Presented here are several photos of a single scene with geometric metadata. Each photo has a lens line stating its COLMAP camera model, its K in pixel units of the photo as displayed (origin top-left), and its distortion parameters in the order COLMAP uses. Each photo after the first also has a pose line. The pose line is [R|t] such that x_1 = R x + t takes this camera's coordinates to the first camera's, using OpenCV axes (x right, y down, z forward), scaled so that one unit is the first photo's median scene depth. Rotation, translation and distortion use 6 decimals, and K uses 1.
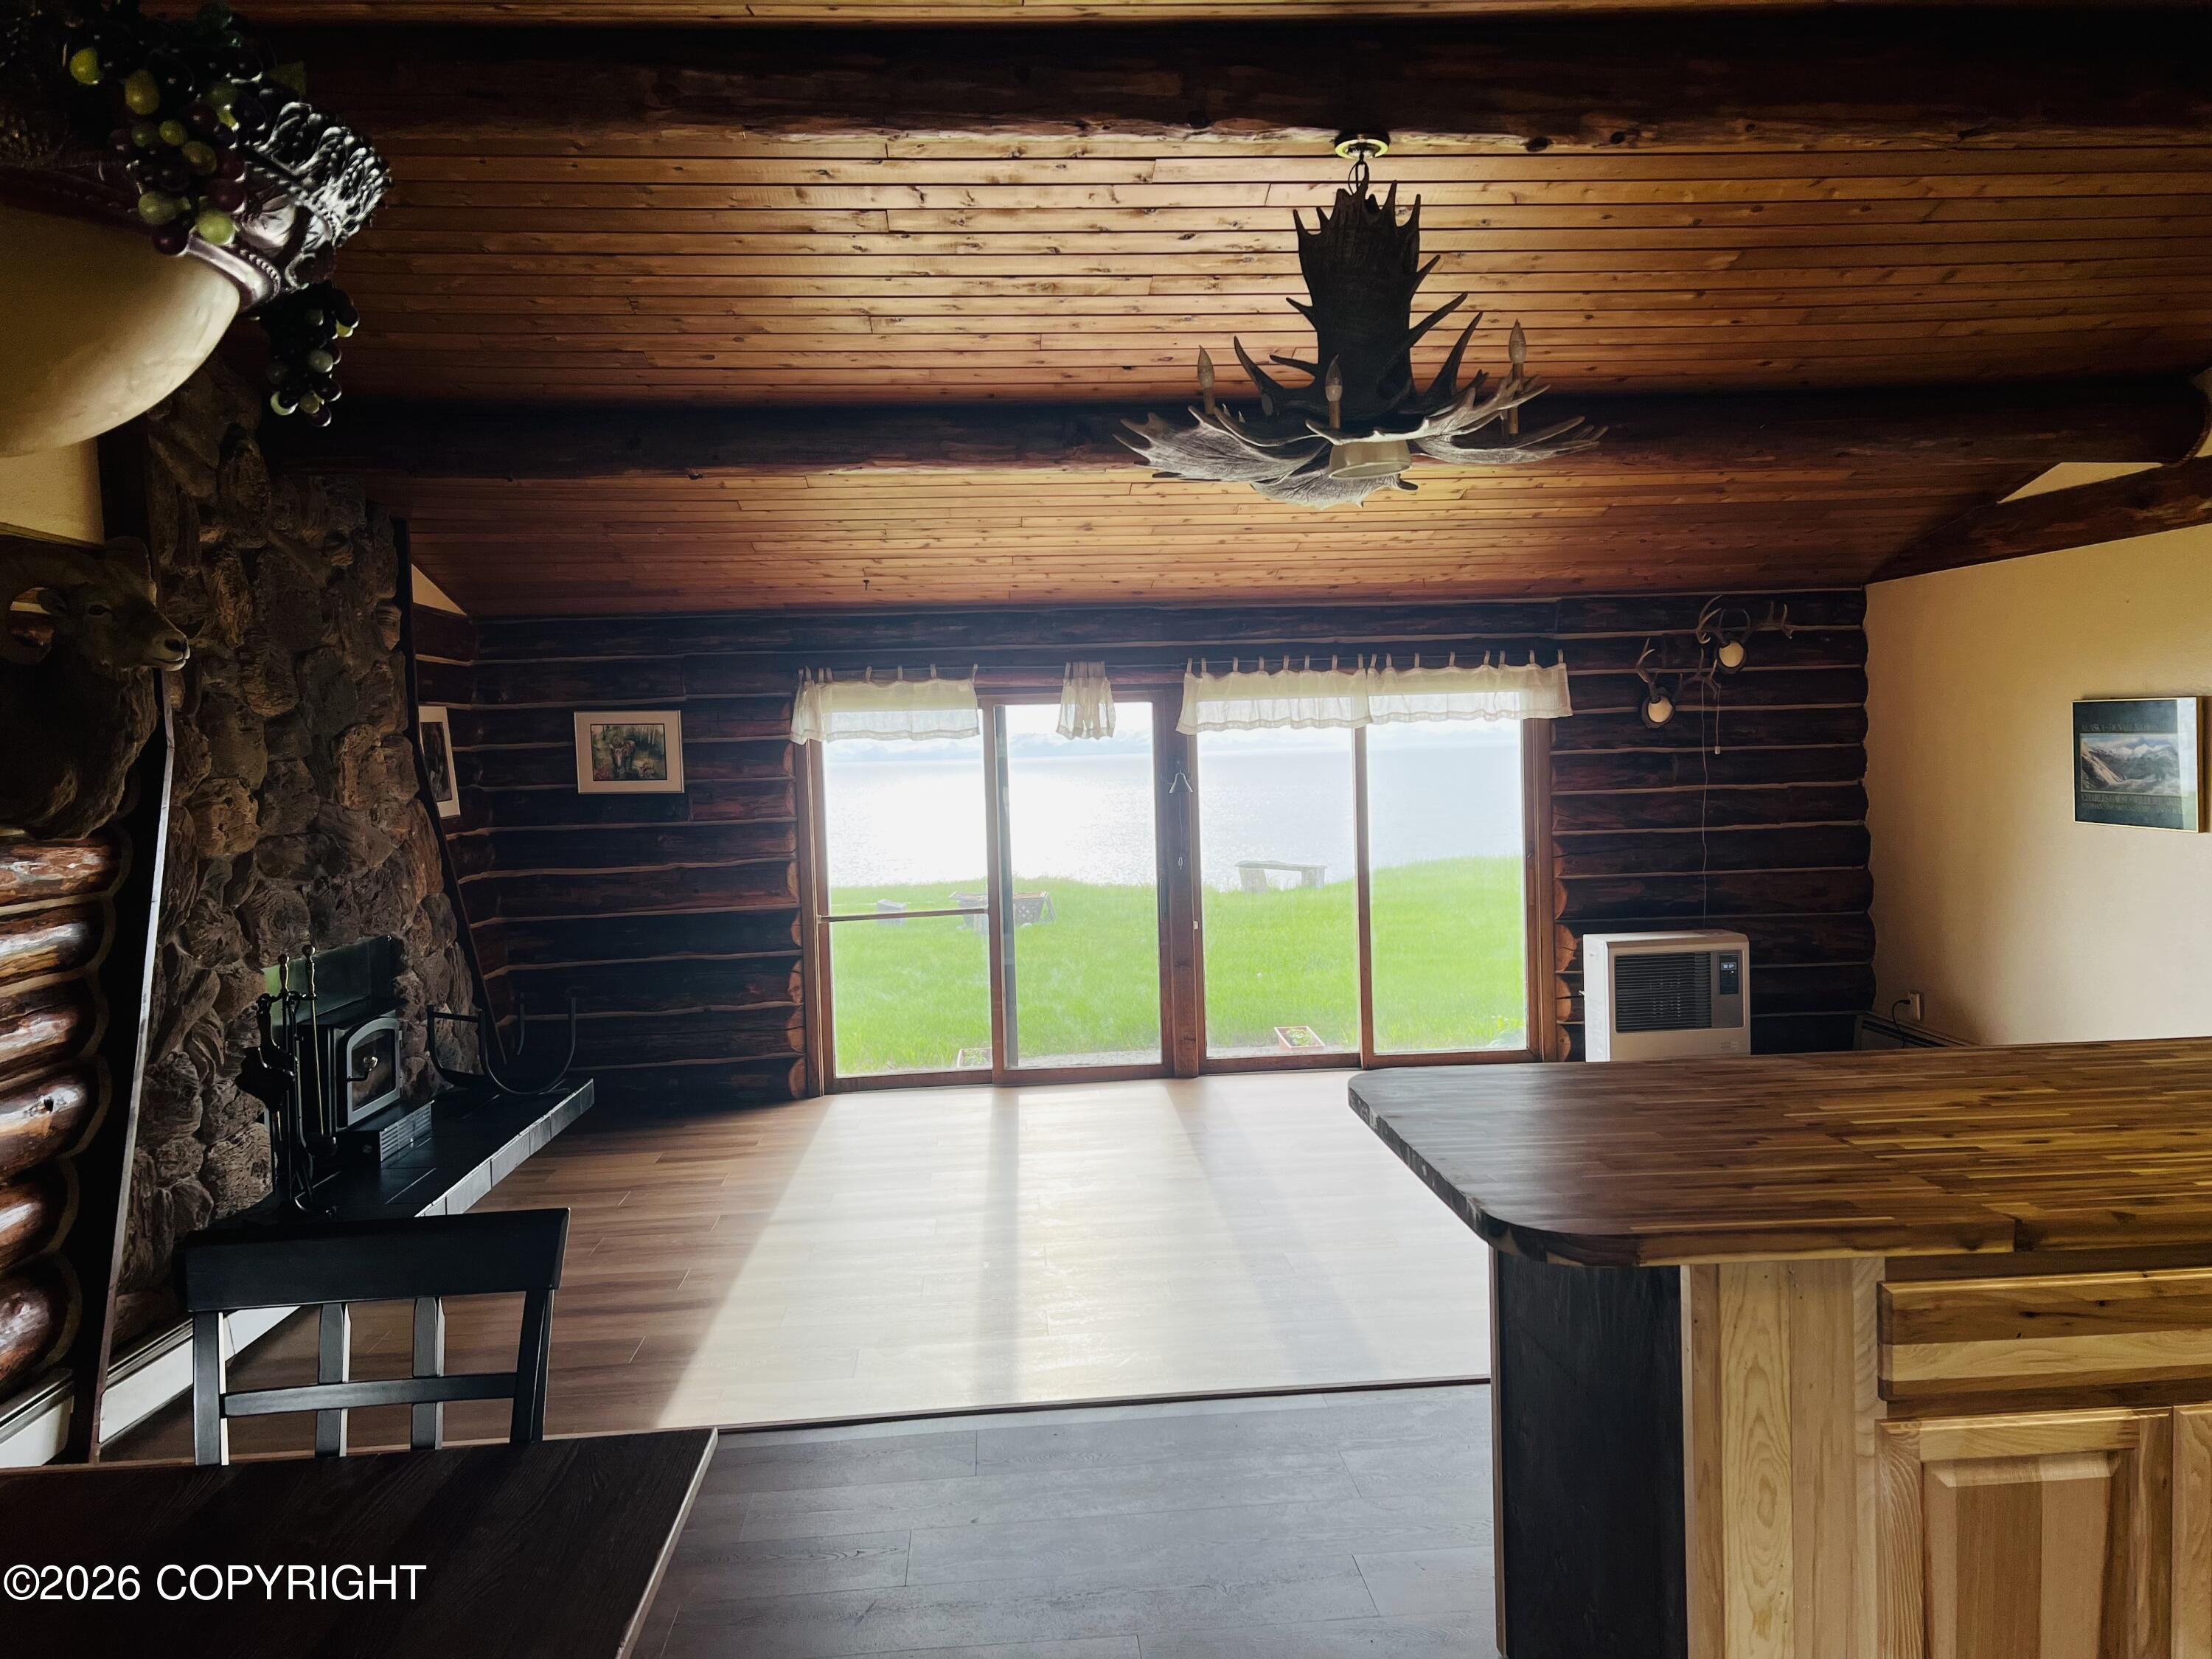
lens RADIAL K [[1661.3, 0, 1106.0], [0, 1661.3, 829.5], [0, 0, 1]] dist [0.071835, -0.102321]
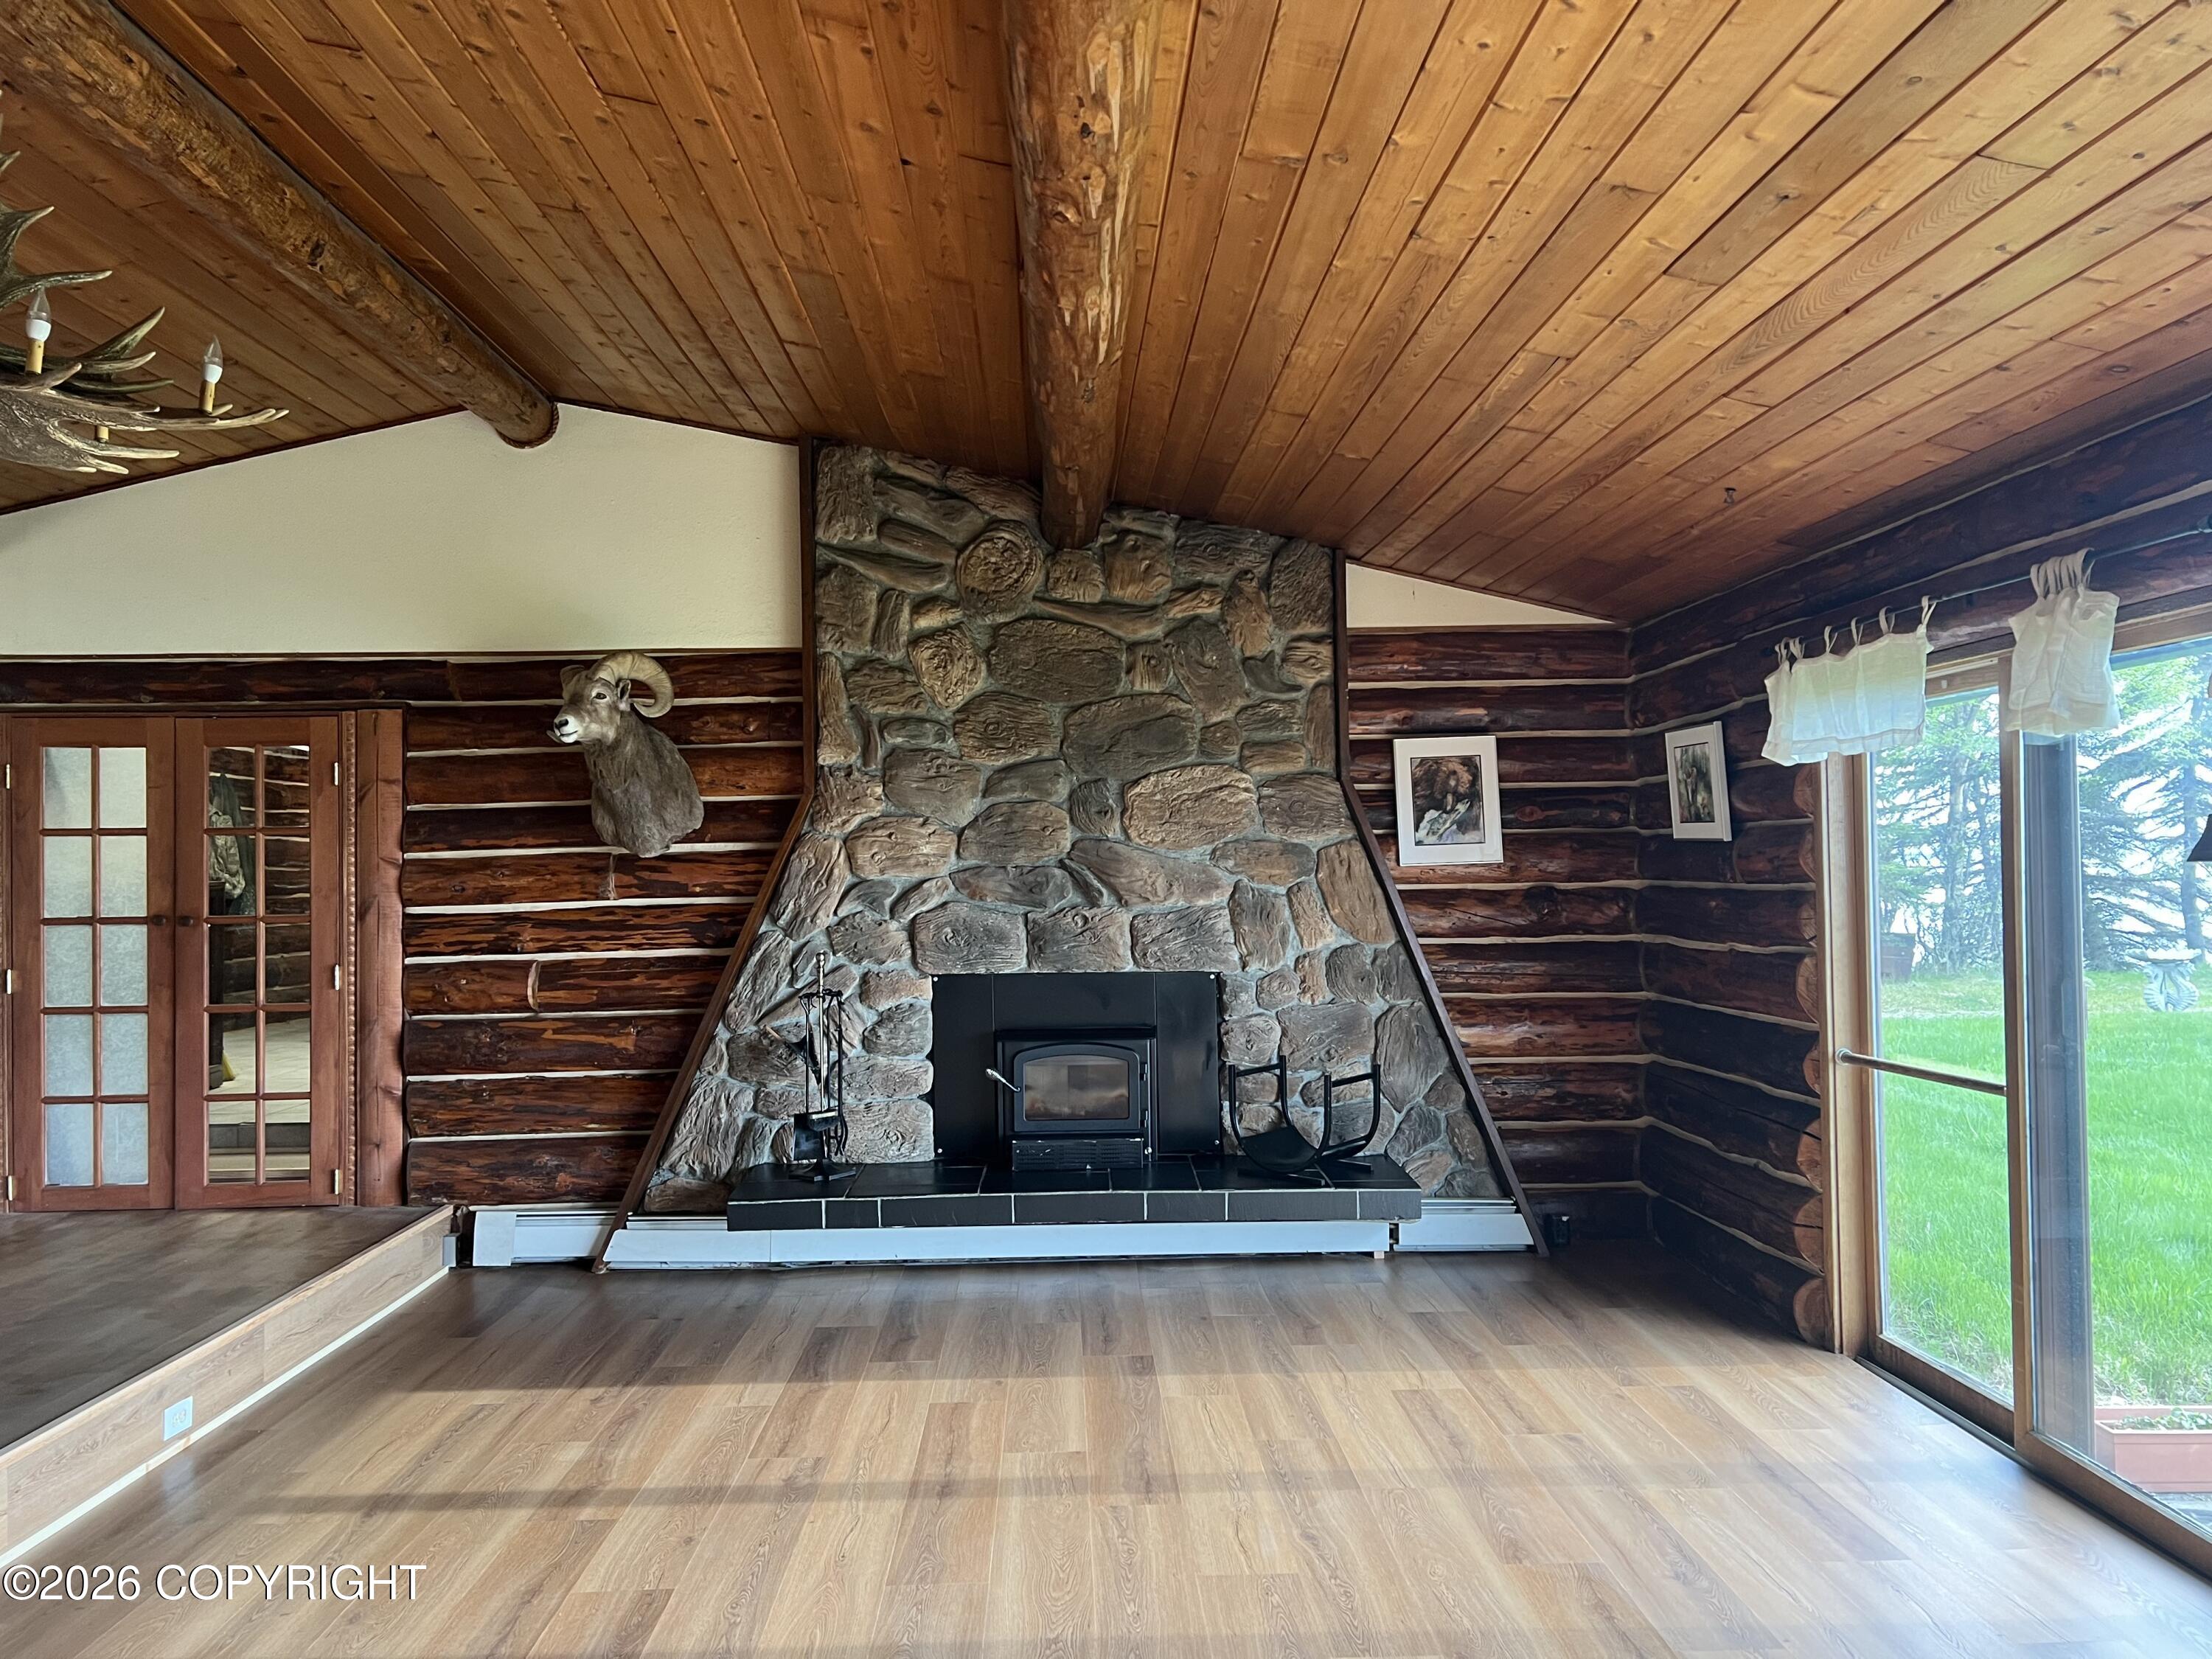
lens RADIAL K [[1661.3, 0, 1106.0], [0, 1661.3, 829.5], [0, 0, 1]] dist [0.071835, -0.102321]
pose [[-0.056574, 0.015209, -0.998283, 0.542494], [-0.034160, 0.999269, 0.017160, -0.036977], [0.997814, 0.035072, -0.056013, 0.952116]]
